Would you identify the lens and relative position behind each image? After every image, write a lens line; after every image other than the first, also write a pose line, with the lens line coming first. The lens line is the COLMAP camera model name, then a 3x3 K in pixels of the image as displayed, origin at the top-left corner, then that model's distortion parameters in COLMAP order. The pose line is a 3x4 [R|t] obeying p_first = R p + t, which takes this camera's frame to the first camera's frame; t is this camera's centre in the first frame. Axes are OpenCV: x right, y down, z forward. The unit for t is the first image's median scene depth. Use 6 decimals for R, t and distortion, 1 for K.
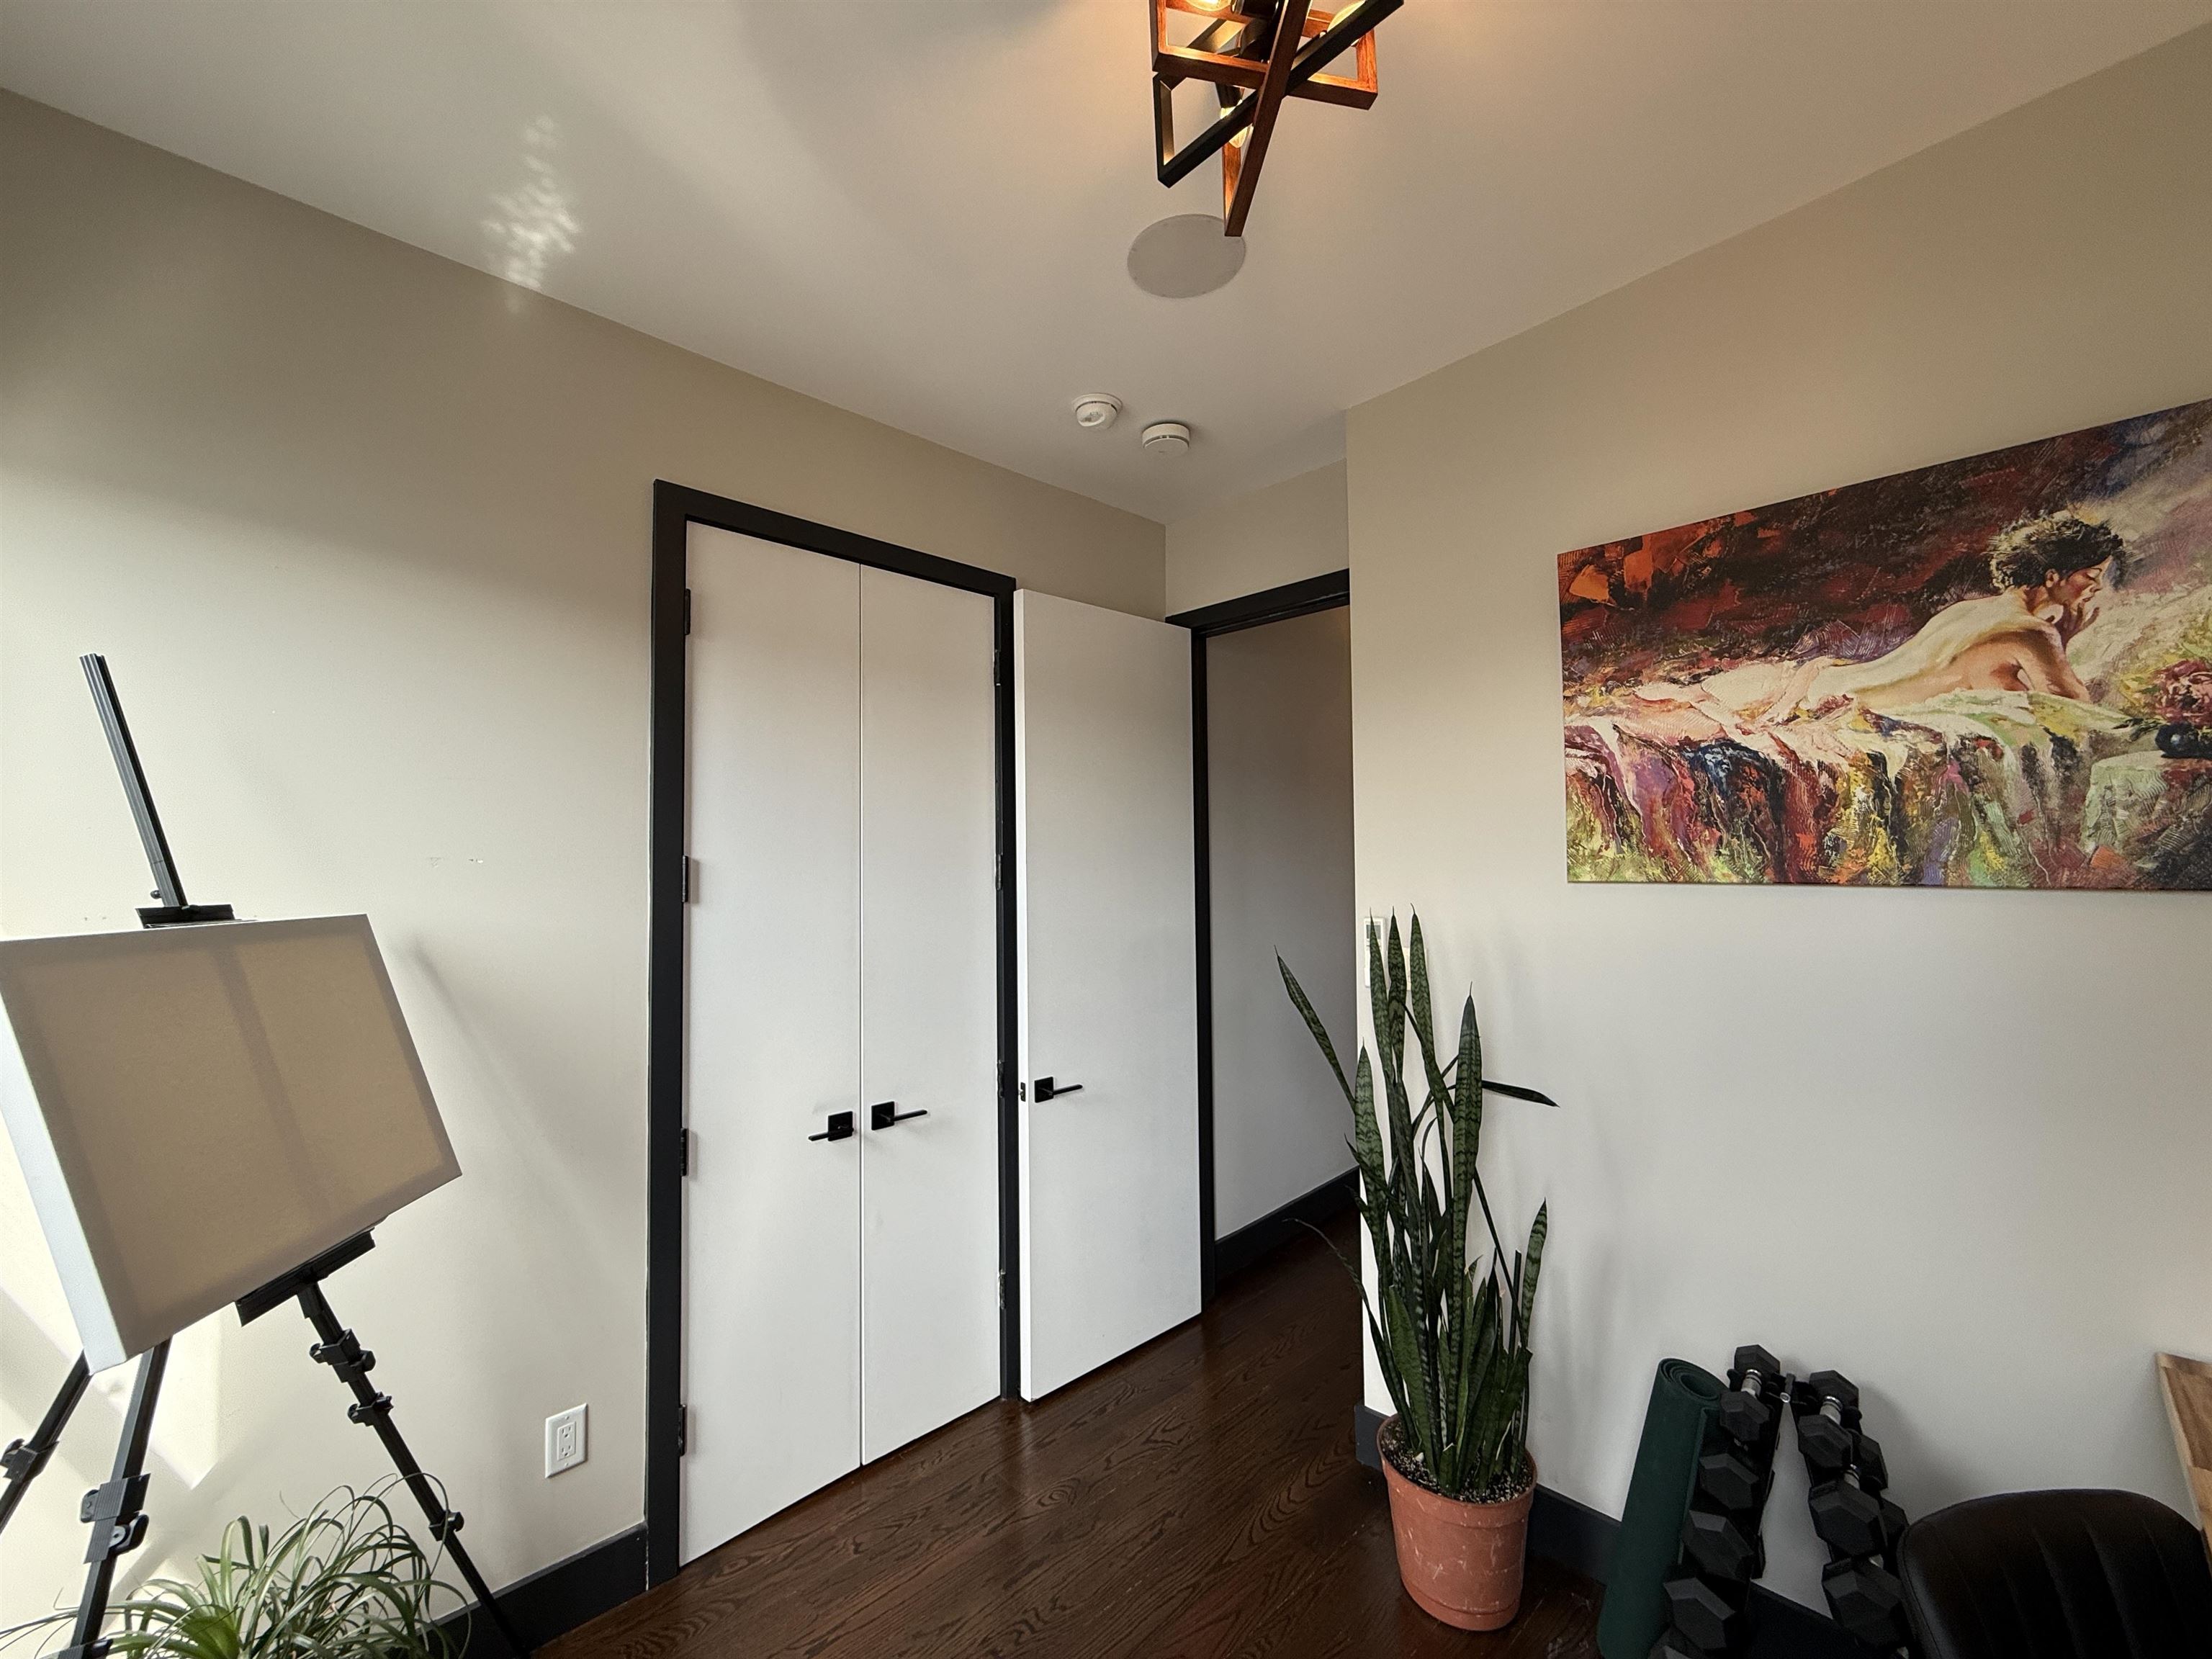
lens RADIAL K [[877.0, 0, 1109.6], [0, 877.0, 827.0], [0, 0, 1]] dist [-0.000440, 0.000033]
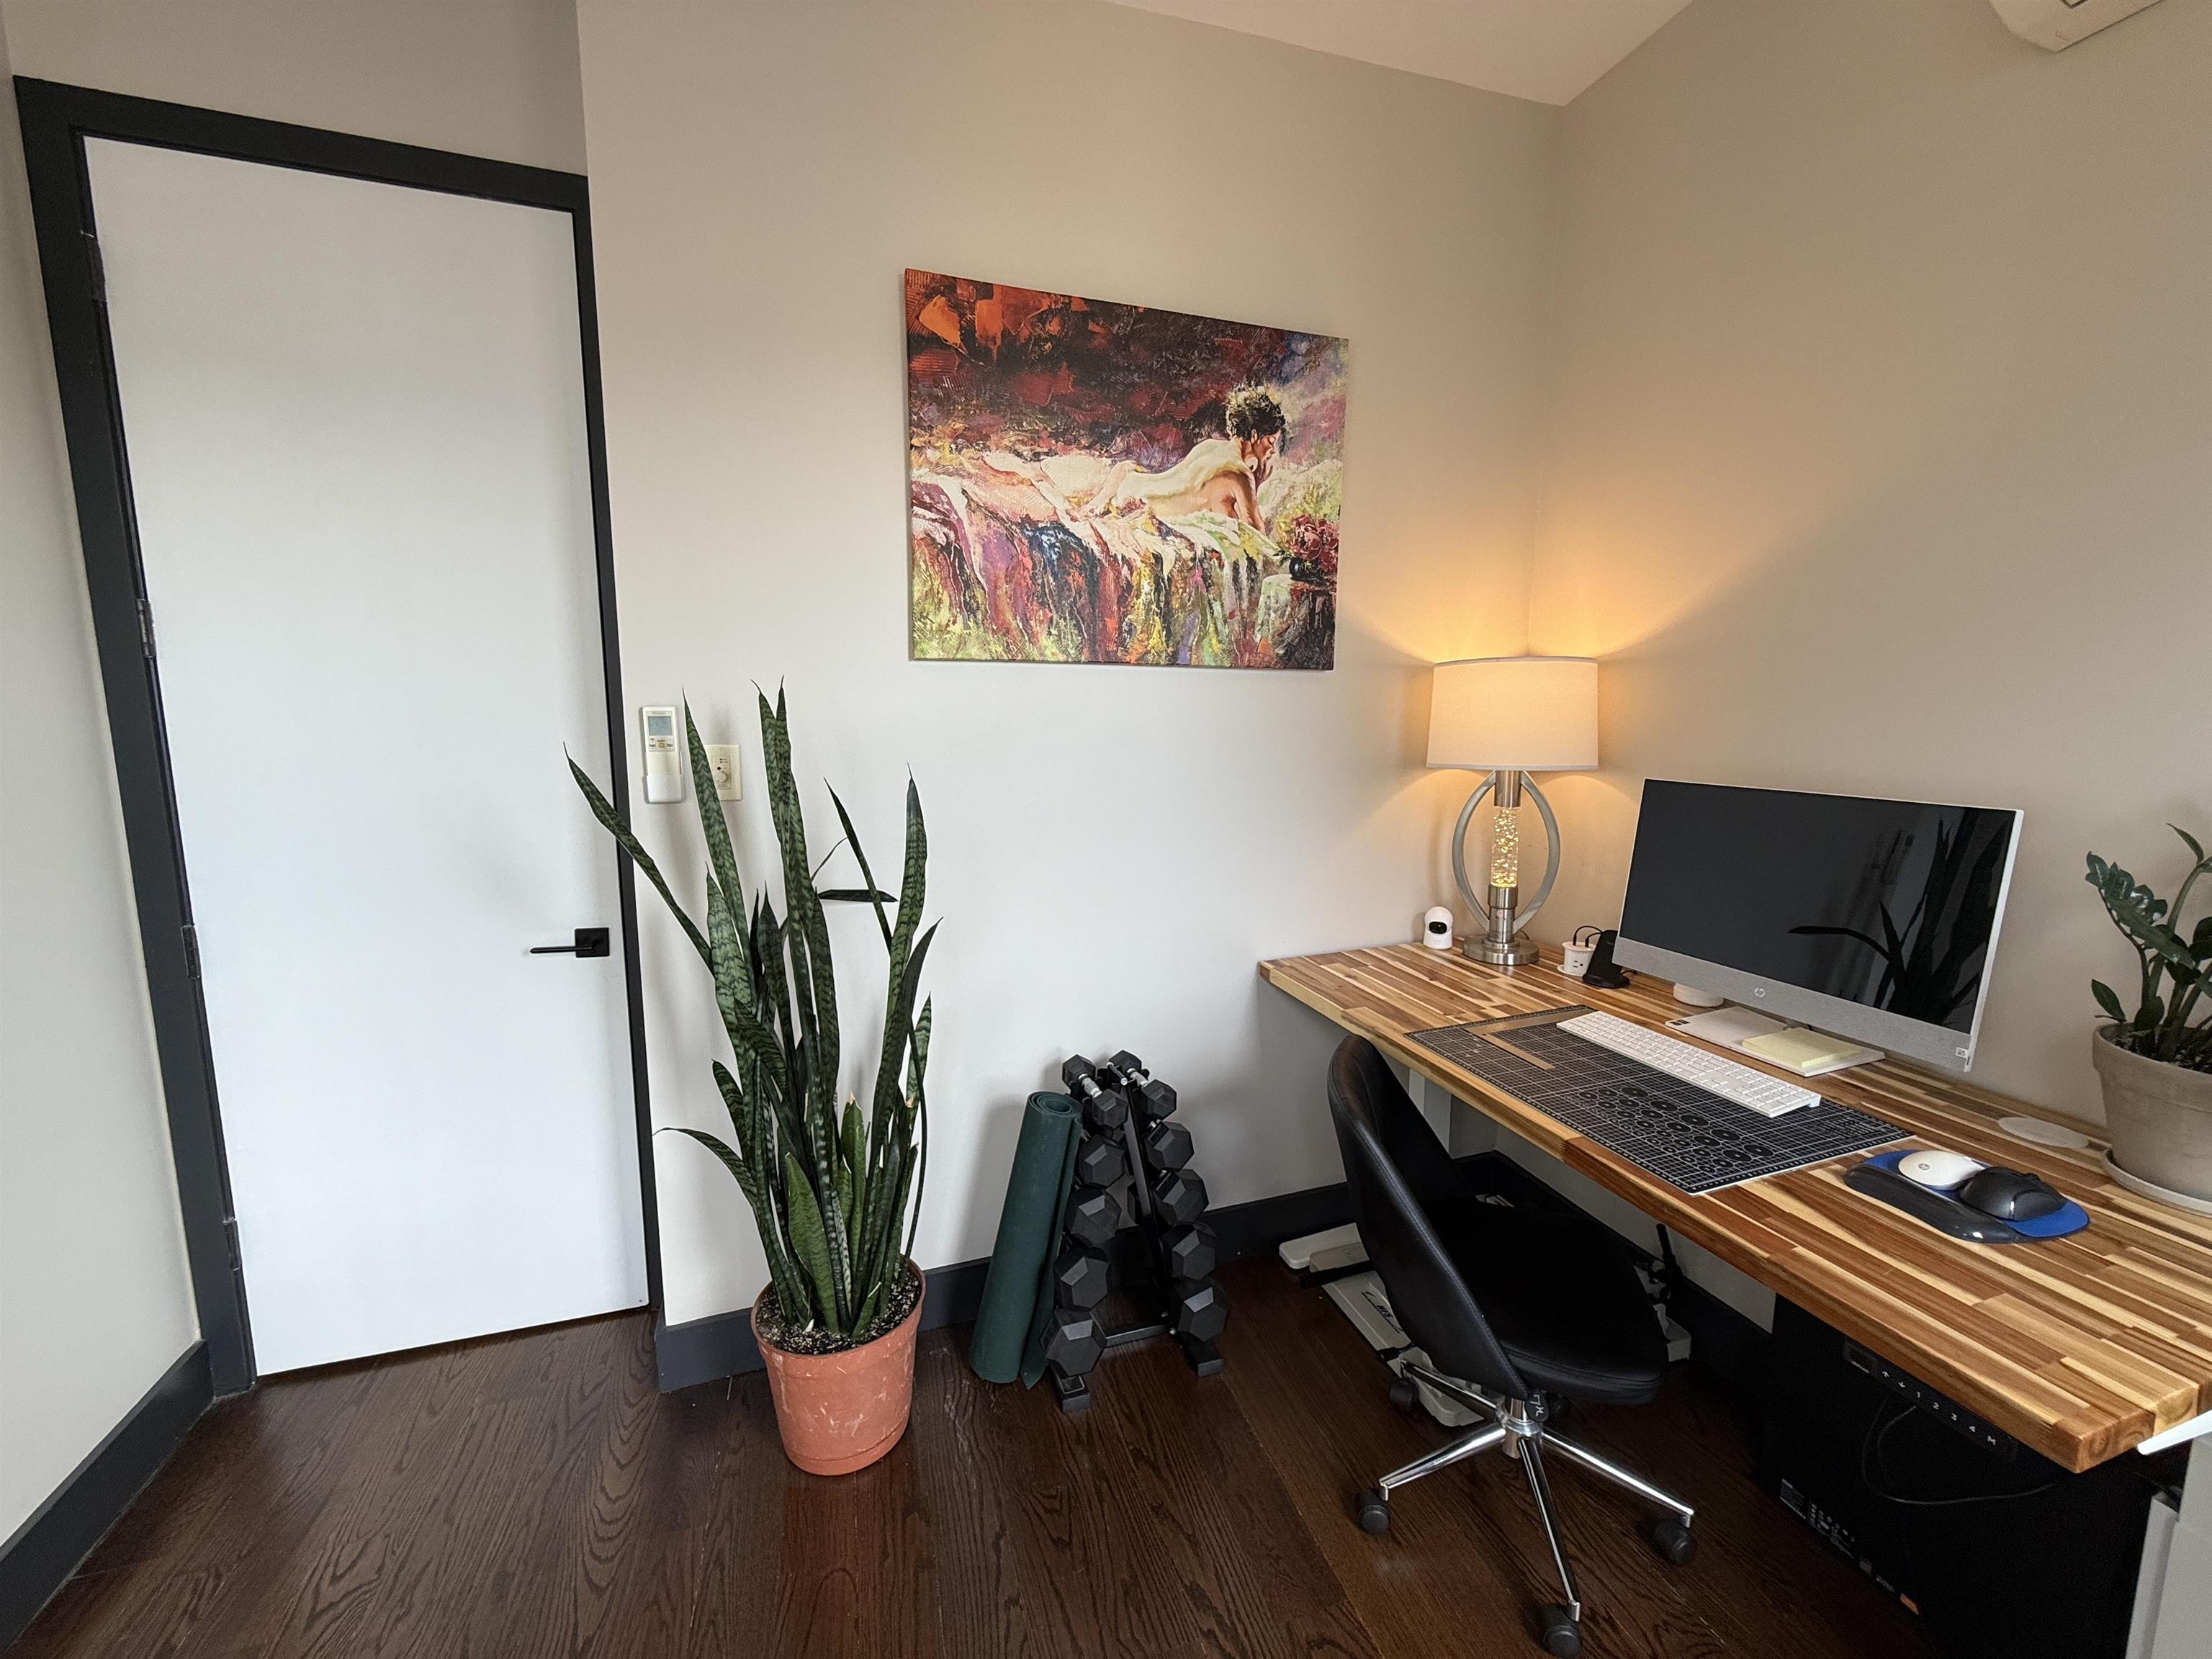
lens RADIAL K [[883.7, 0, 1103.1], [0, 883.7, 823.7], [0, 0, 1]] dist [0.002021, -0.000188]
pose [[0.437224, -0.109961, 0.892605, -0.277007], [-0.046321, 0.988427, 0.144454, 0.107522], [-0.898159, -0.104505, 0.427070, 0.487413]]
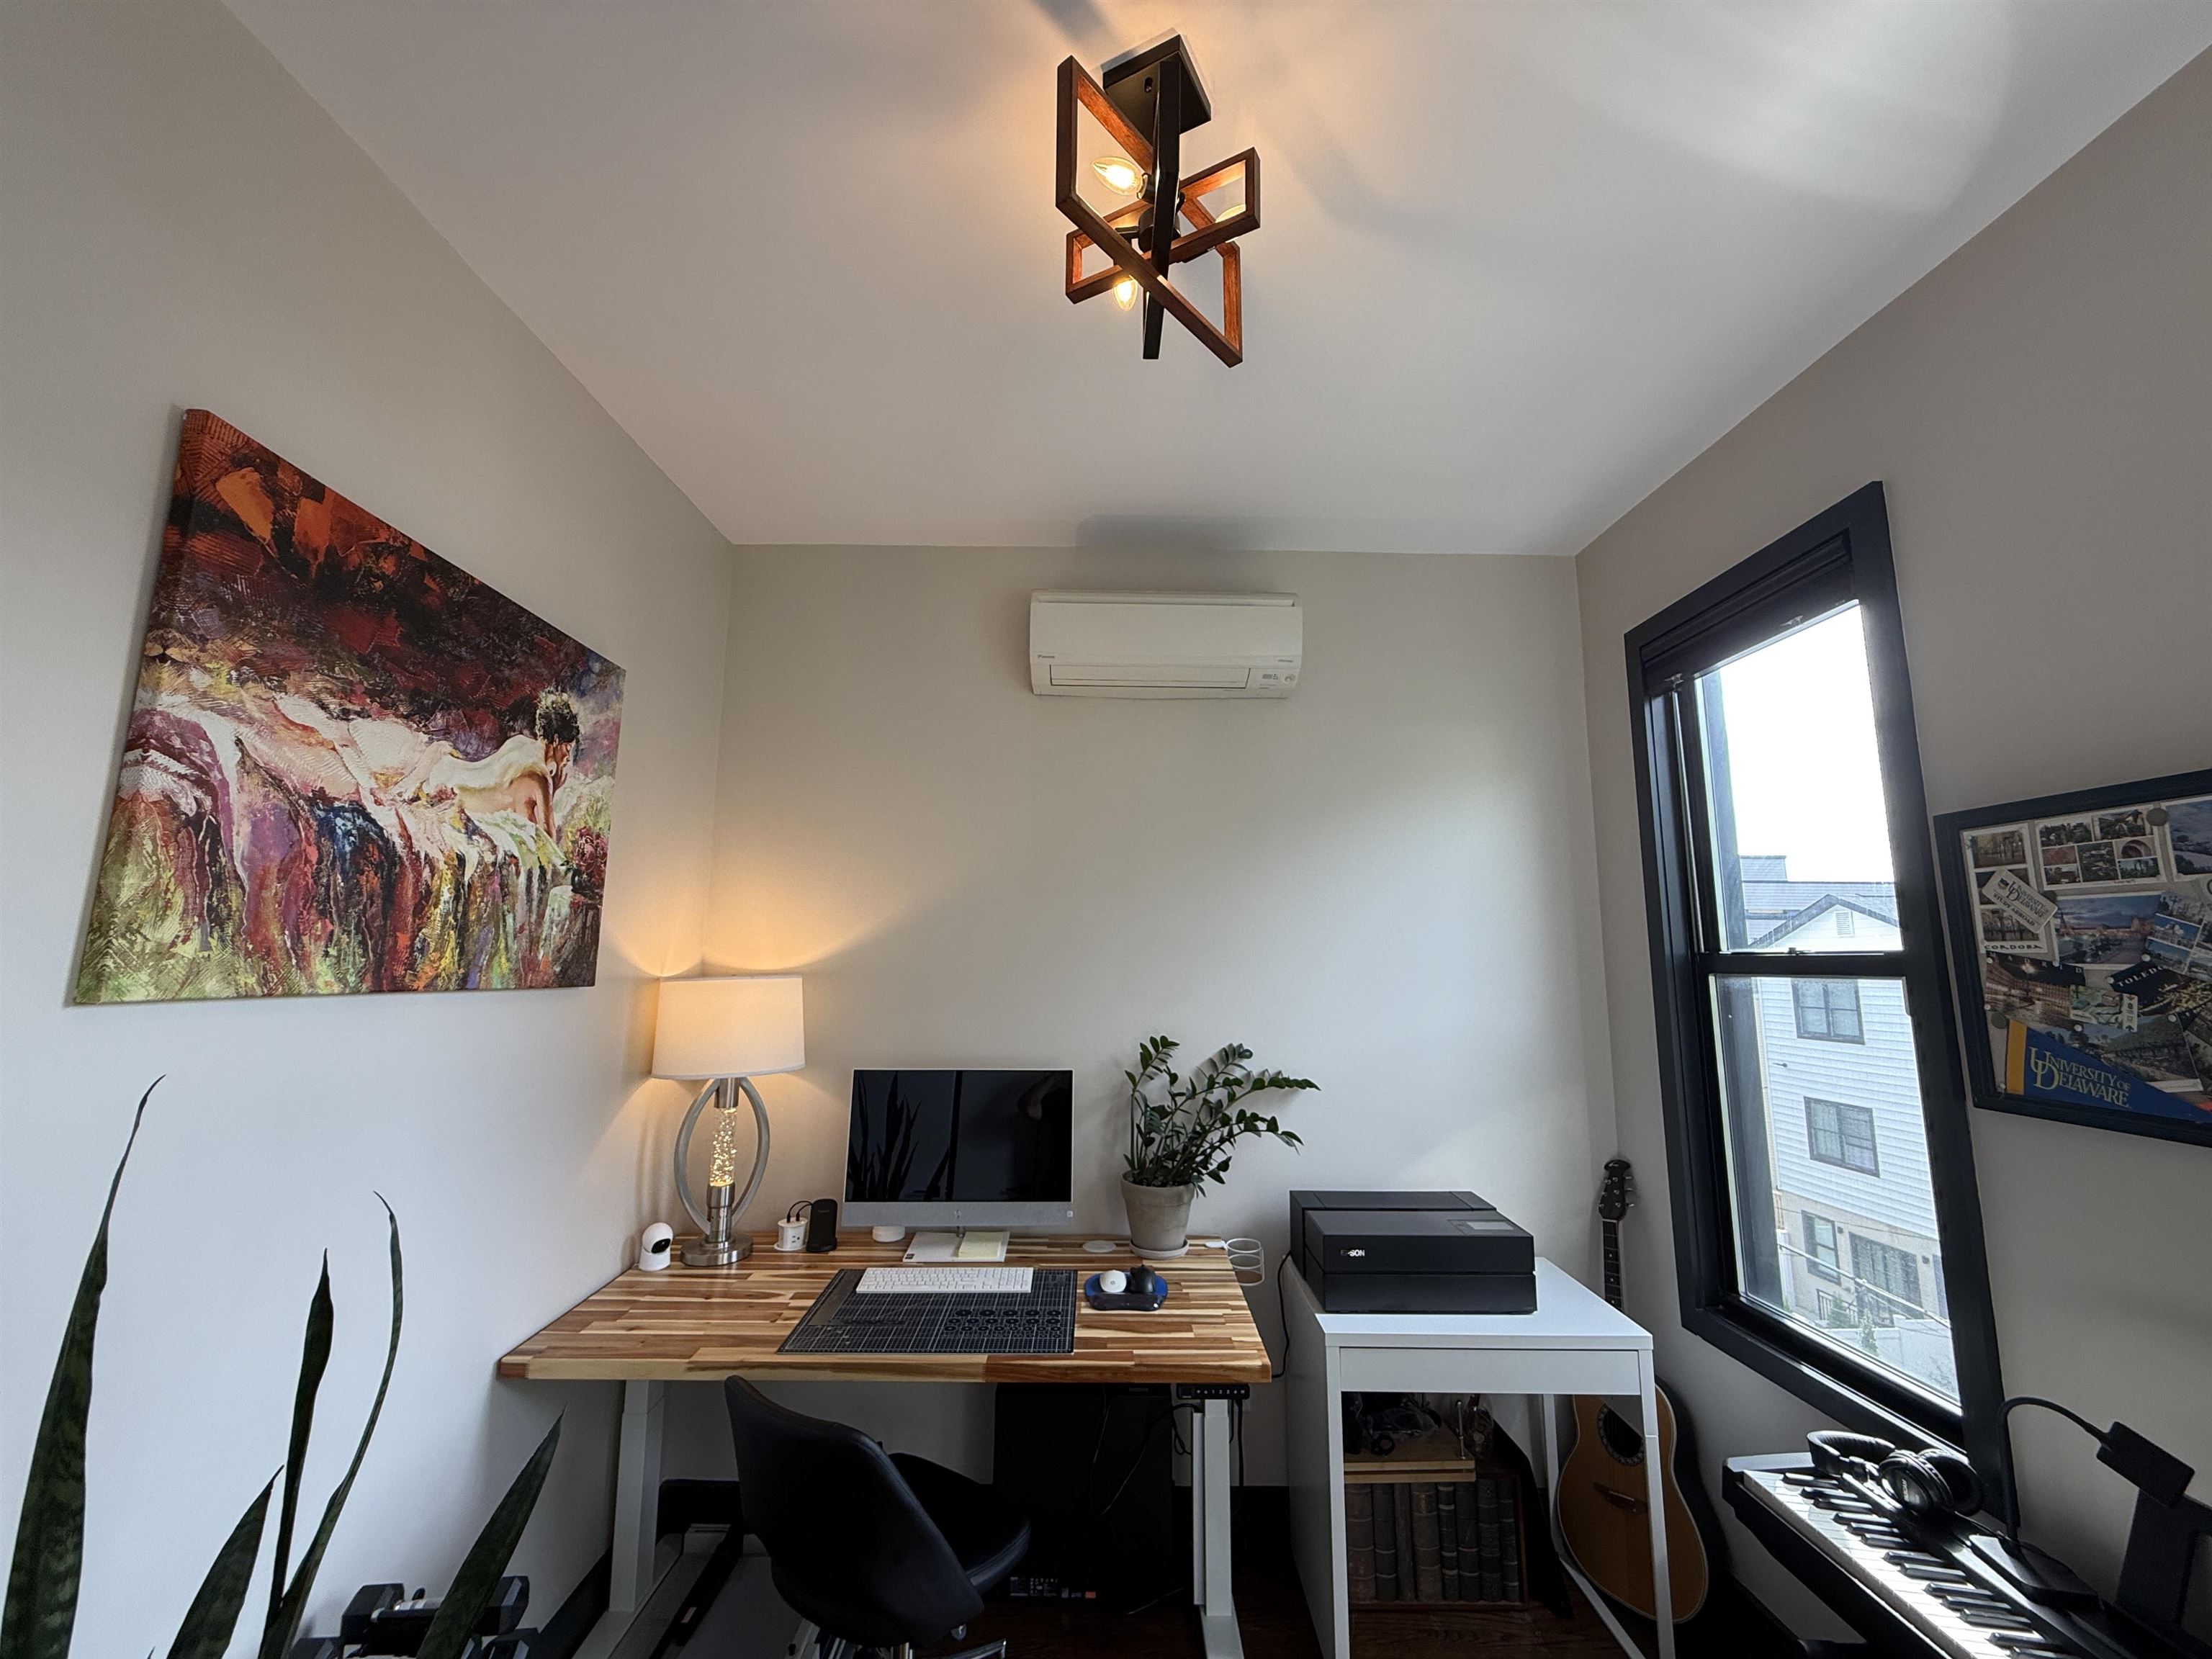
lens RADIAL K [[877.0, 0, 1109.6], [0, 877.0, 827.0], [0, 0, 1]] dist [-0.000440, 0.000033]
pose [[-0.721434, 0.110179, 0.683662, -0.313267], [-0.028785, 0.981637, -0.188576, 0.048370], [-0.691885, -0.155724, -0.705015, 1.148287]]
